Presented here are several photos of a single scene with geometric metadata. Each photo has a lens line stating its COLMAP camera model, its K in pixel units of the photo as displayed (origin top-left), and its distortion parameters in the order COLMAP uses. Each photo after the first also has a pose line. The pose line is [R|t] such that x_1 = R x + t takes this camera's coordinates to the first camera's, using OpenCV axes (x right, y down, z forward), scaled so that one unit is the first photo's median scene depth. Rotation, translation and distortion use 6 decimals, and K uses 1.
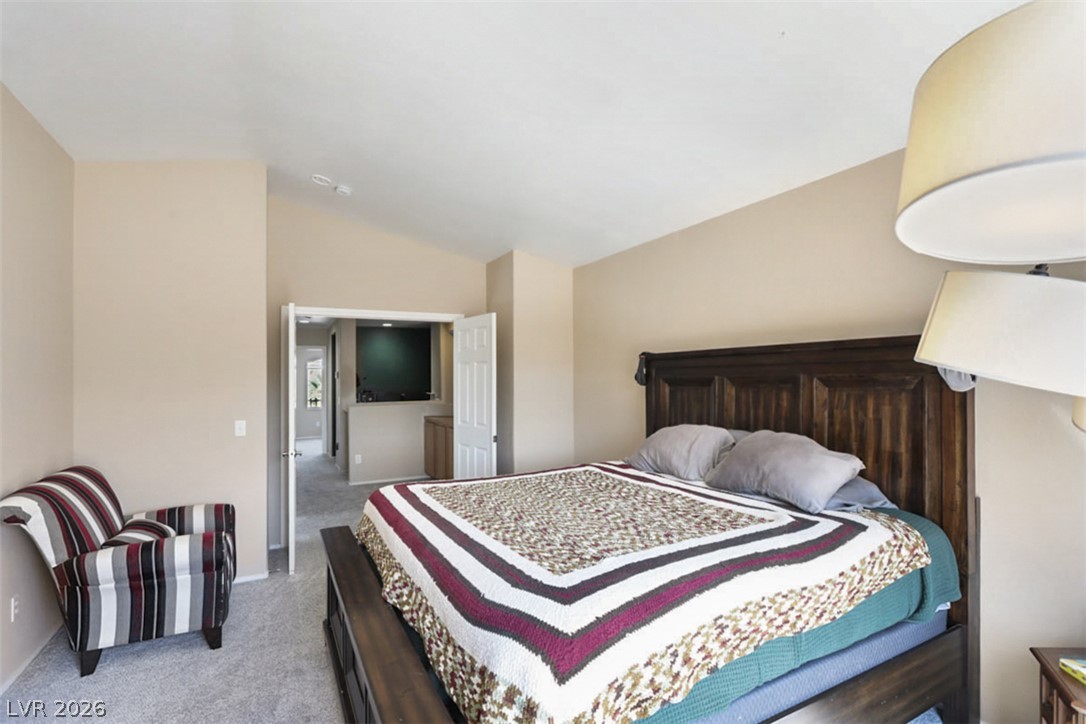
lens RADIAL K [[519.7, 0, 567.3], [0, 519.7, 374.4], [0, 0, 1]] dist [0.001027, 0.002263]
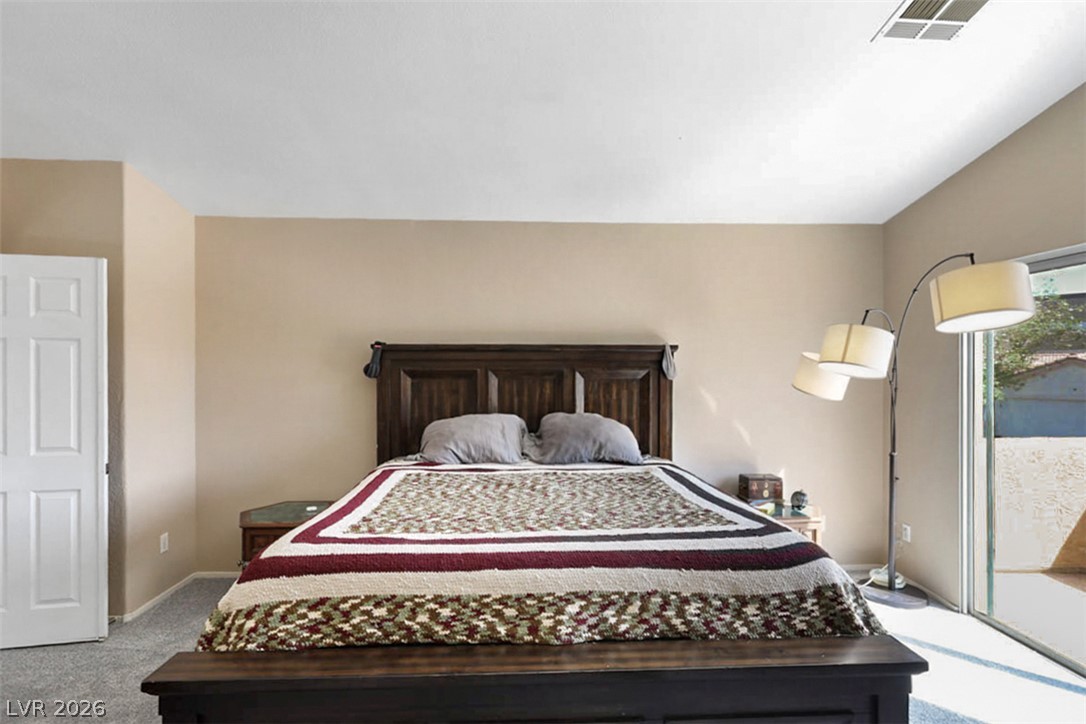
lens RADIAL K [[519.7, 0, 543.2], [0, 519.7, 369.9], [0, 0, 1]] dist [0.001027, 0.002263]
pose [[0.448275, 0.009392, 0.893846, -0.716631], [-0.012778, 0.999910, -0.004098, 0.009191], [-0.893804, -0.009585, 0.448355, 0.445552]]
